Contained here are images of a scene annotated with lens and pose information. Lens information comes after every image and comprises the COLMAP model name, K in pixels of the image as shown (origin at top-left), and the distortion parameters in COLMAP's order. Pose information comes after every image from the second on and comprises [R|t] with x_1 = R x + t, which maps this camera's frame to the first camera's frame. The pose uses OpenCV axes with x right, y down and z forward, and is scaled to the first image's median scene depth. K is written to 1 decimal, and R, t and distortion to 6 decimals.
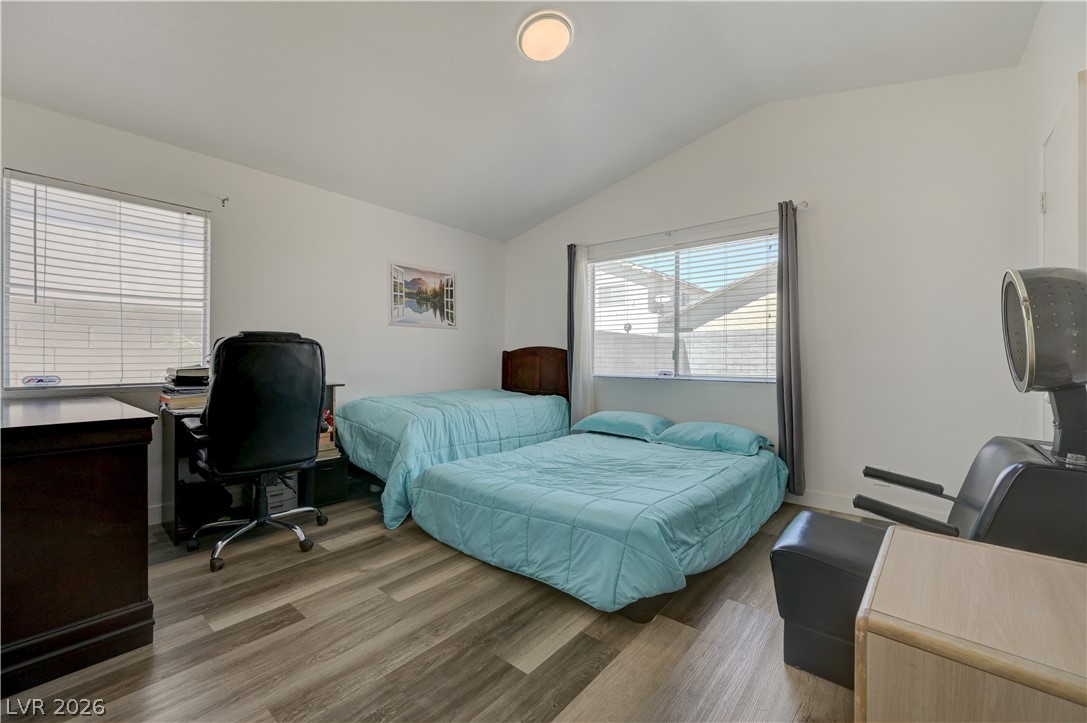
lens RADIAL K [[429.4, 0, 542.9], [0, 429.4, 360.9], [0, 0, 1]] dist [0.000499, 0.000903]
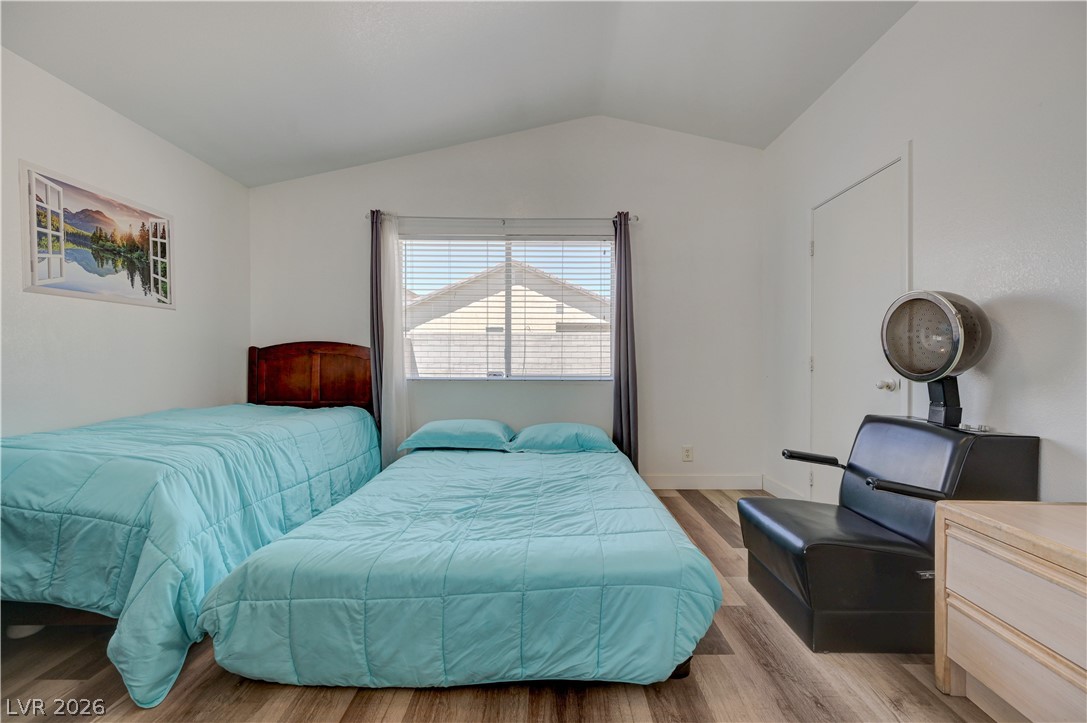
lens RADIAL K [[429.4, 0, 545.5], [0, 429.4, 360.9], [0, 0, 1]] dist [0.000499, 0.000903]
pose [[0.769378, -0.005026, 0.638774, -0.259482], [0.003017, 0.999986, 0.004235, -0.002153], [-0.638787, -0.001331, 0.769383, 0.273012]]
